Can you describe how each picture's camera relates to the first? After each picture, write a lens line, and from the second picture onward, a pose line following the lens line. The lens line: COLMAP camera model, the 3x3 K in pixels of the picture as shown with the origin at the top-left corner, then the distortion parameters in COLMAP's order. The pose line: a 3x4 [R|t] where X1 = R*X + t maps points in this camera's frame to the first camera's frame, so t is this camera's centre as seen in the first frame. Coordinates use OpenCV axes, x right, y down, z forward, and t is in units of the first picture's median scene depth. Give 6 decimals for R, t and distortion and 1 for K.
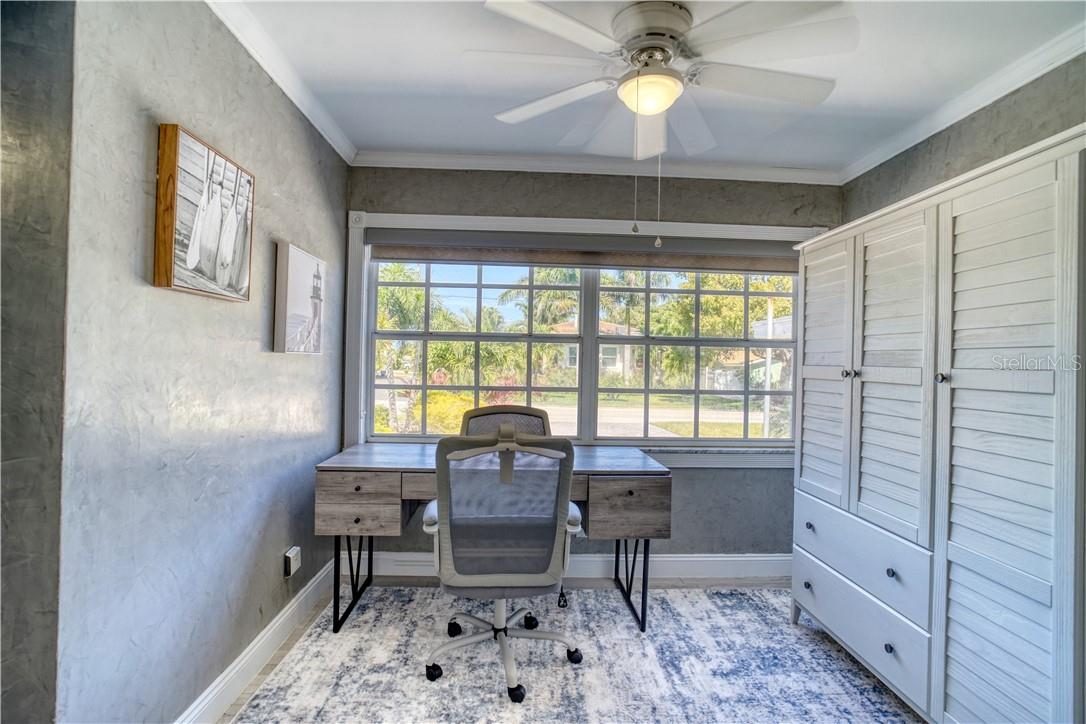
lens RADIAL K [[561.9, 0, 540.0], [0, 561.9, 361.8], [0, 0, 1]] dist [-0.053189, 0.026083]
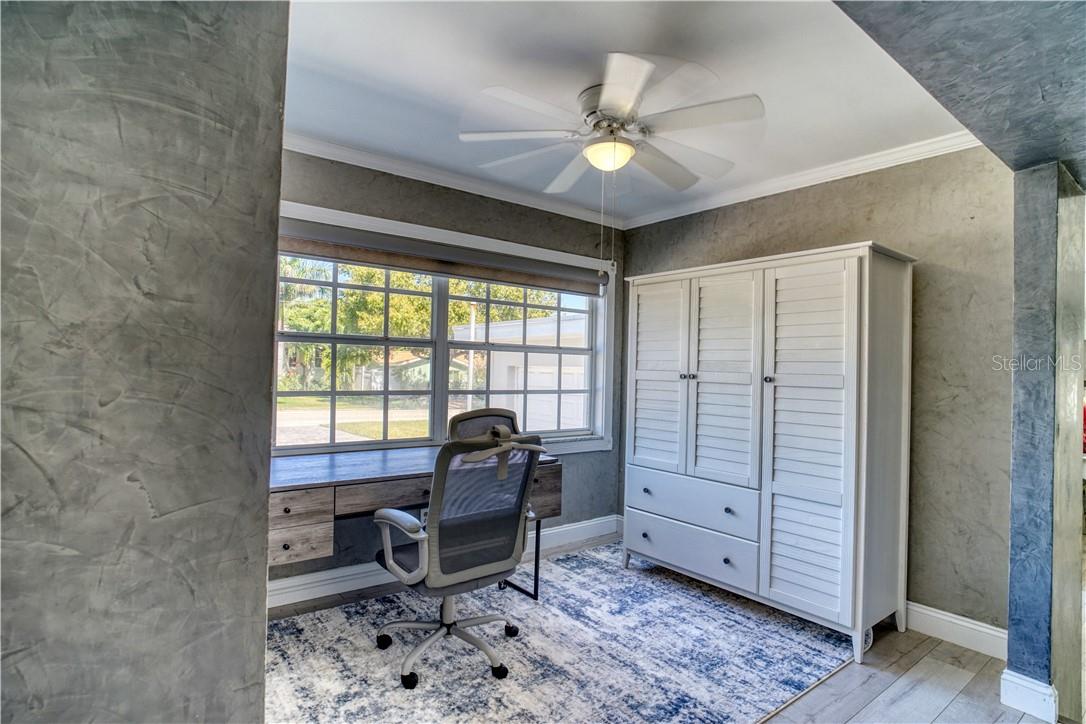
lens RADIAL K [[561.9, 0, 549.0], [0, 561.9, 362.2], [0, 0, 1]] dist [-0.053189, 0.026083]
pose [[0.812760, 0.005511, 0.582573, -0.531872], [-0.006920, 0.999976, 0.000195, -0.011943], [-0.582558, -0.004190, 0.812778, 0.045945]]
